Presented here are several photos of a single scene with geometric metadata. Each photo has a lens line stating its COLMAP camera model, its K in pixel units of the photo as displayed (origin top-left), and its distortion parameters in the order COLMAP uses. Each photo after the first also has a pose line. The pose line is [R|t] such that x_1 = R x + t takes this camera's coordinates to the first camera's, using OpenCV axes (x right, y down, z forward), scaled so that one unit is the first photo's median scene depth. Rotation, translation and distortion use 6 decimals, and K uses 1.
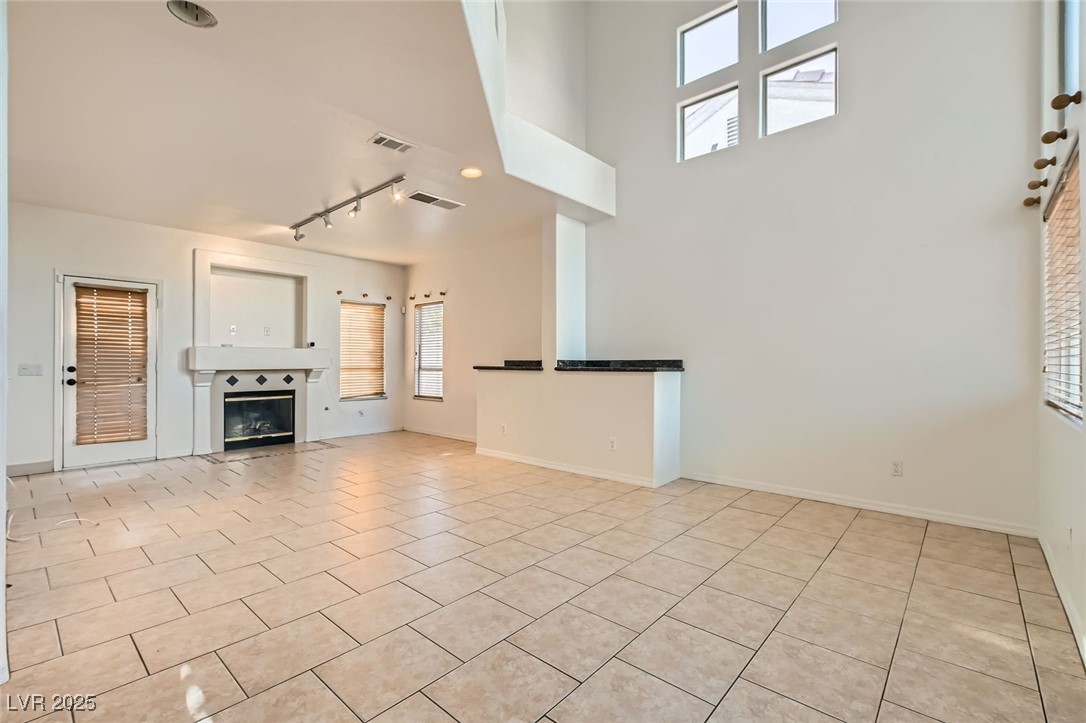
lens RADIAL K [[484.2, 0, 540.8], [0, 484.2, 363.2], [0, 0, 1]] dist [0.015147, 0.000451]
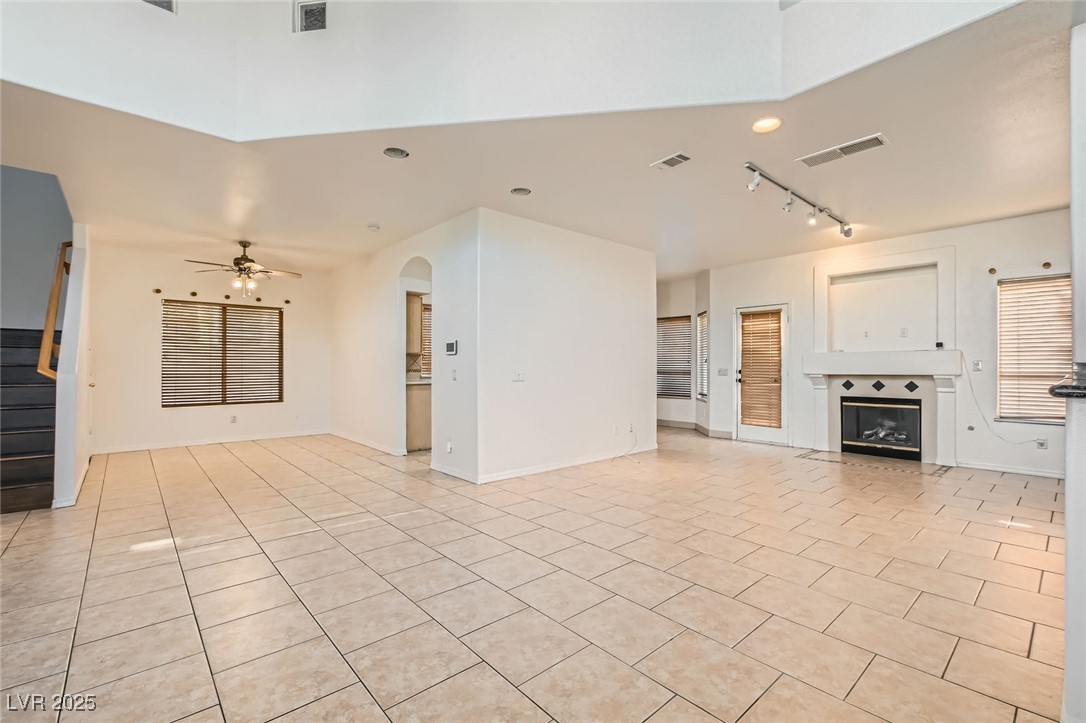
lens RADIAL K [[484.2, 0, 540.8], [0, 484.2, 363.2], [0, 0, 1]] dist [0.015147, 0.000451]
pose [[-0.120443, -0.006993, -0.992696, 0.463021], [-0.000570, 0.999976, -0.006975, -0.002531], [0.992720, -0.000274, -0.120444, 0.488718]]
